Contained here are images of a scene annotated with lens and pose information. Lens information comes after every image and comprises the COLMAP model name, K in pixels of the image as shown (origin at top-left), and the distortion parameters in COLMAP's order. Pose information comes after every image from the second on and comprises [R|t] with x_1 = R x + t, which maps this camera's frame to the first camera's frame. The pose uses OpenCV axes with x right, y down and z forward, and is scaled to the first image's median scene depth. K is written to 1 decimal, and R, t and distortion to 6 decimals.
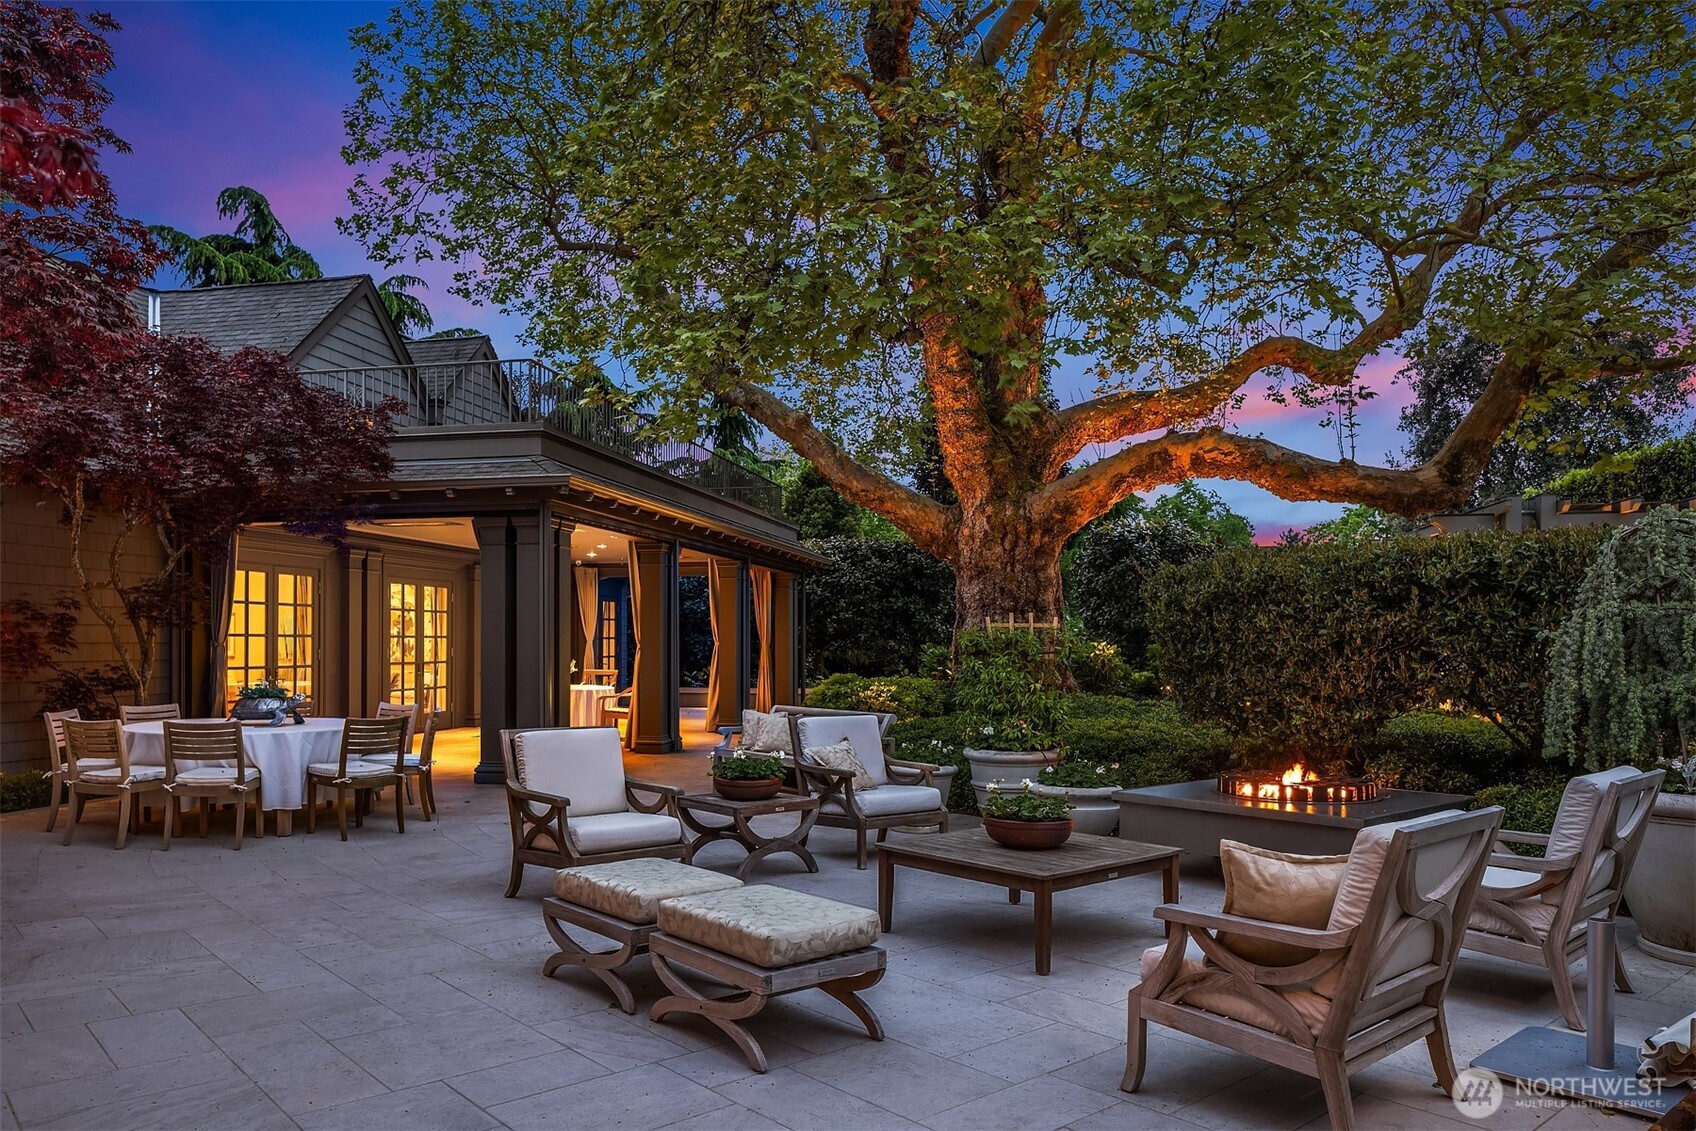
lens RADIAL K [[1228.9, 0, 847.0], [0, 1228.9, 653.0], [0, 0, 1]] dist [-0.024733, 0.005574]
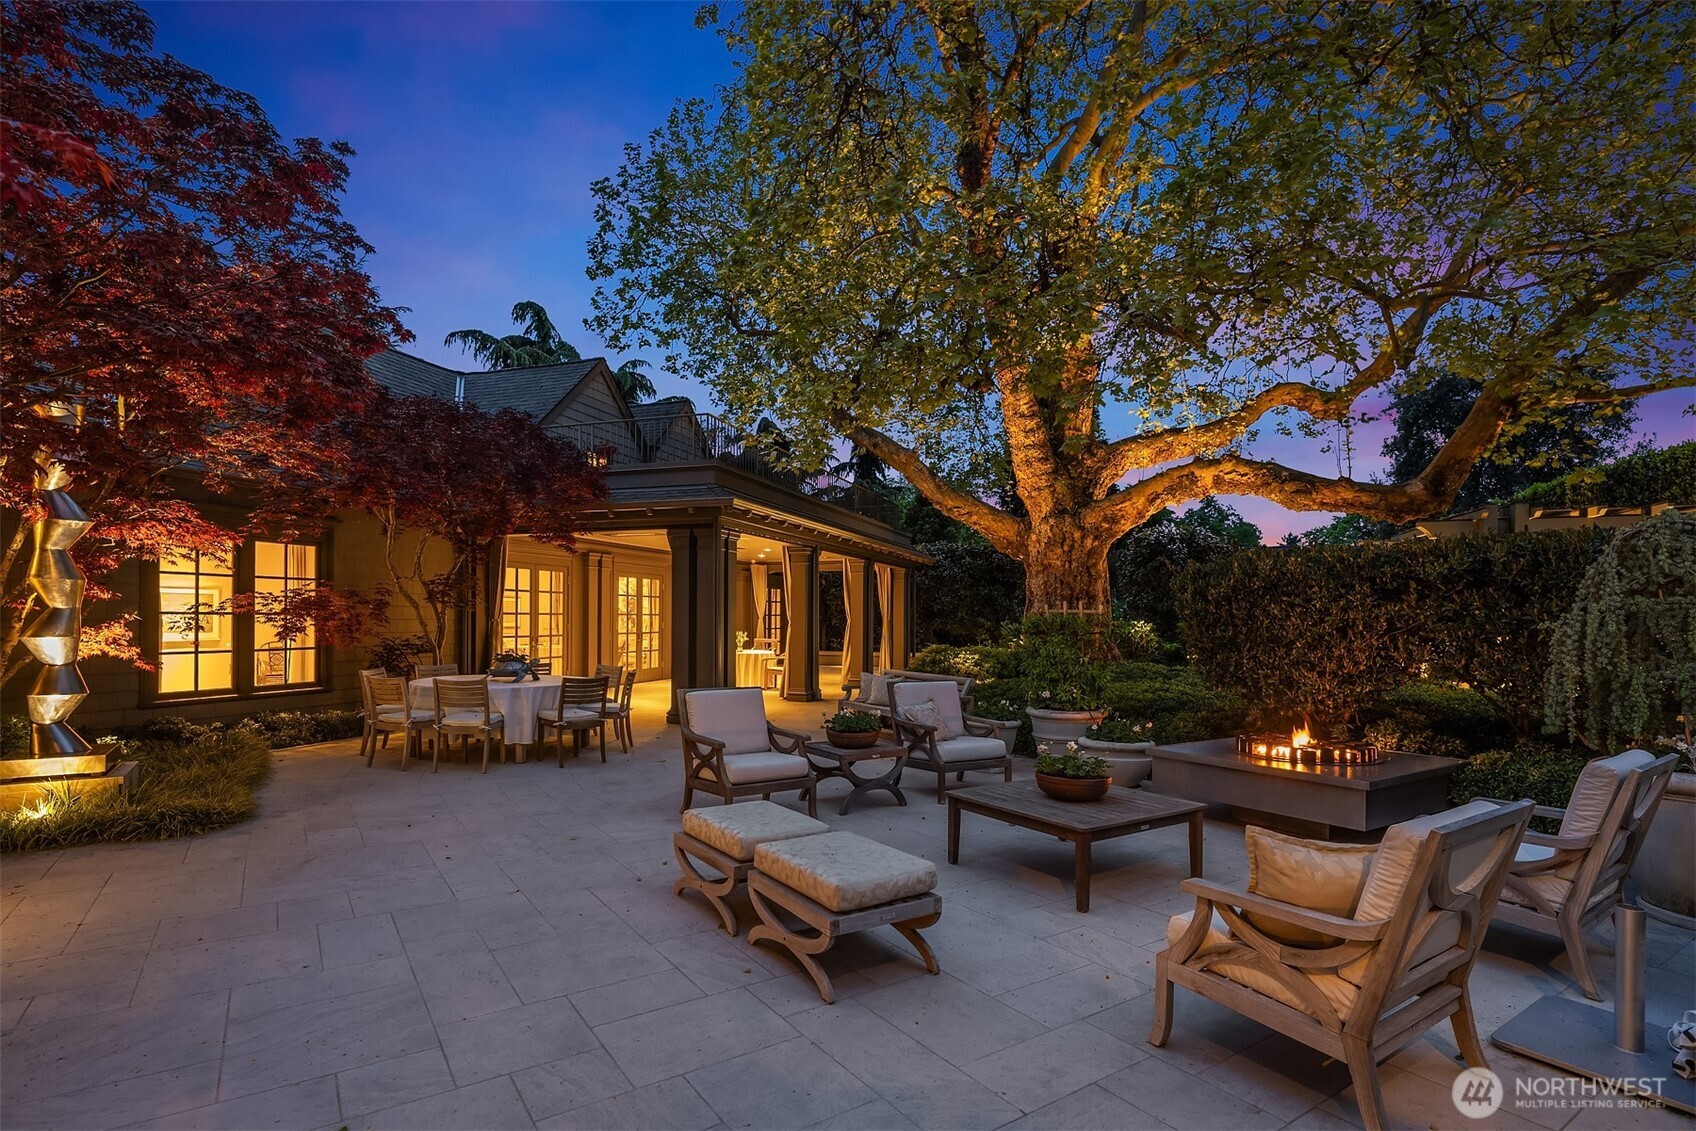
lens RADIAL K [[846.0, 0, 850.4], [0, 846.0, 620.8], [0, 0, 1]] dist [-0.001228, -0.000229]
pose [[0.991703, 0.005683, -0.128421, 0.026308], [-0.005773, 0.999983, -0.000330, -0.011161], [0.128417, 0.001069, 0.991720, 0.104407]]
